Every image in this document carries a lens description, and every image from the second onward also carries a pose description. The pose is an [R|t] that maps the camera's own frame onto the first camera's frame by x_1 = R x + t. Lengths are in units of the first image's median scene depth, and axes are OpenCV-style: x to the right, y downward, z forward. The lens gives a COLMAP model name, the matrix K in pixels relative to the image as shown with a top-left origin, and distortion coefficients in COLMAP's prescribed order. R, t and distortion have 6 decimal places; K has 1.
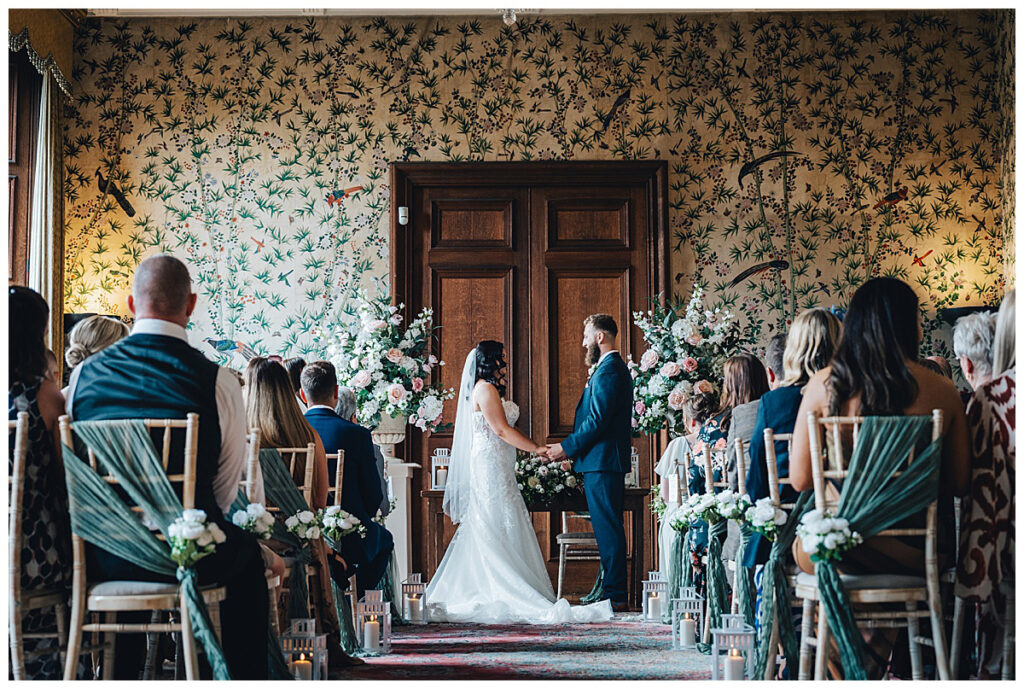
lens RADIAL K [[1496.4, 0, 563.4], [0, 1496.4, 331.0], [0, 0, 1]] dist [0.030094, 0.000000]
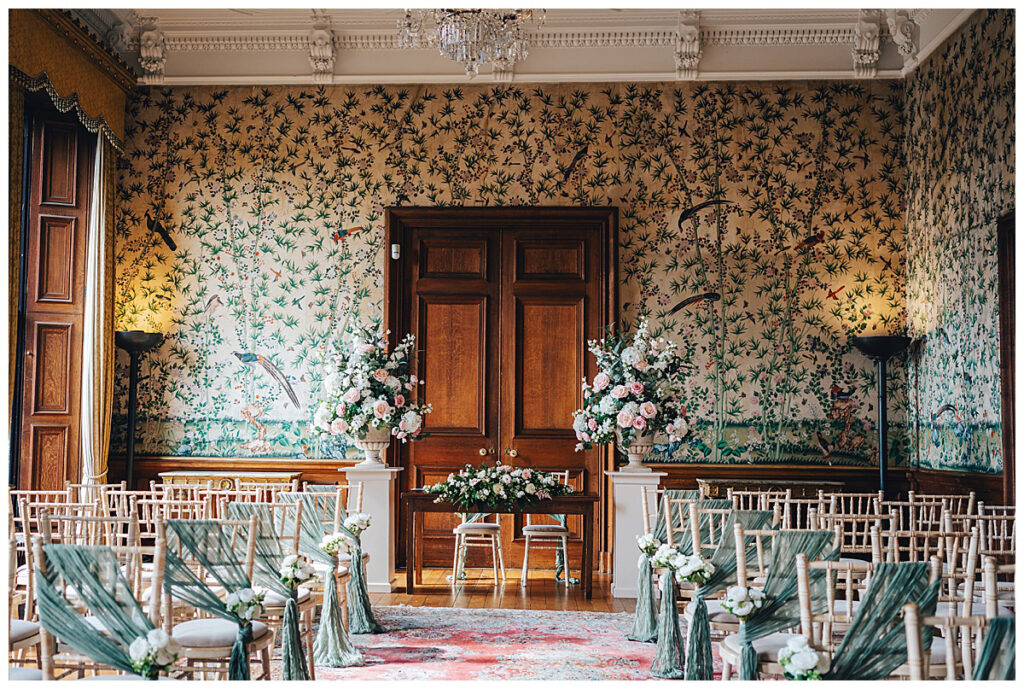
lens RADIAL K [[1080.1, 0, 464.8], [0, 1080.1, 361.4], [0, 0, 1]] dist [-0.000791, 0.000000]
pose [[0.997924, 0.016167, -0.062334, 0.004334], [-0.014000, 0.999288, 0.035047, -0.023984], [0.062856, -0.034101, 0.997440, 0.163030]]
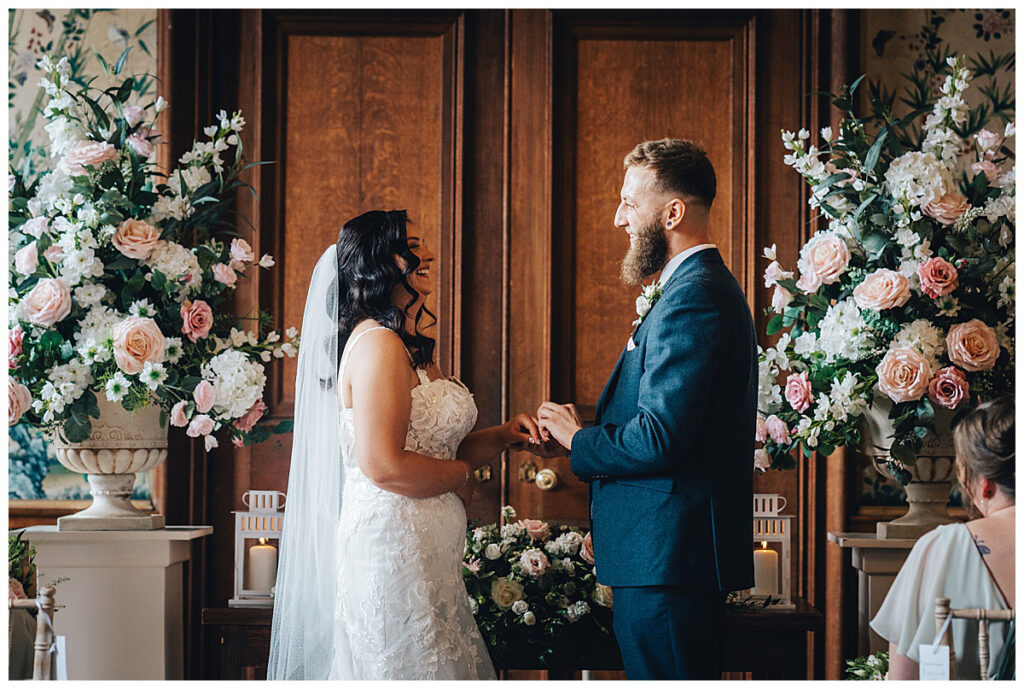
lens RADIAL K [[2699.2, 0, 538.3], [0, 2699.2, 360.5], [0, 0, 1]] dist [0.055848, 0.000000]
pose [[0.999794, 0.016344, -0.012011, -0.004818], [-0.015338, 0.996711, 0.079571, -0.008258], [0.013272, -0.079371, 0.996757, 0.323271]]
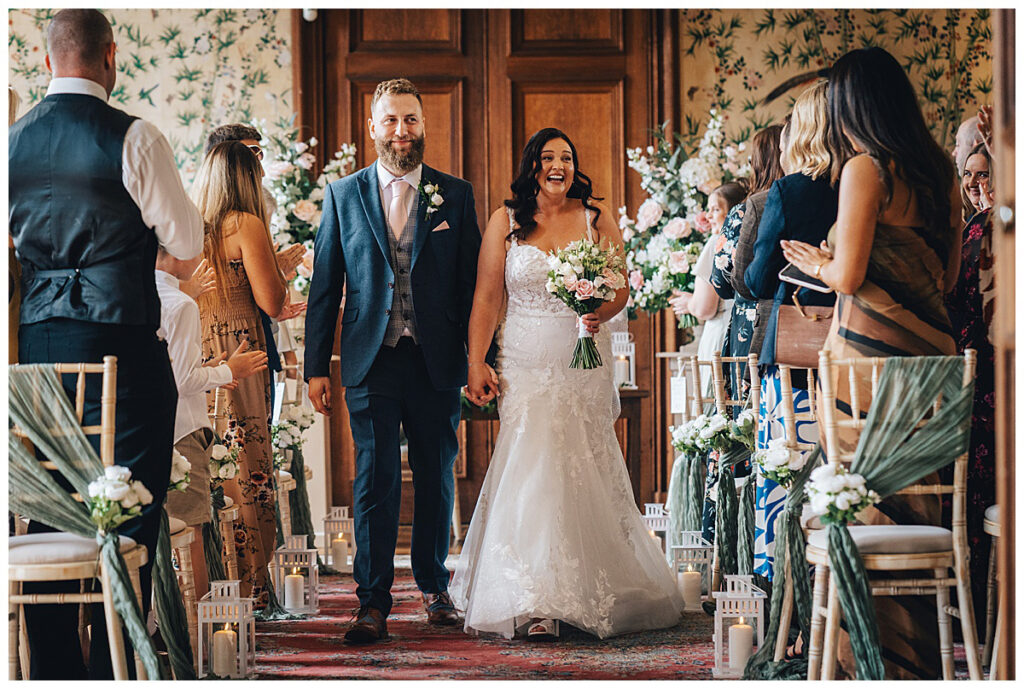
lens RADIAL K [[2208.1, 0, 517.4], [0, 2208.1, 354.9], [0, 0, 1]] dist [0.027914, 0.000000]
pose [[0.999977, -0.002807, -0.006172, -0.001100], [0.003440, 0.994460, 0.105063, -0.026175], [0.005843, -0.105082, 0.994446, -0.089035]]
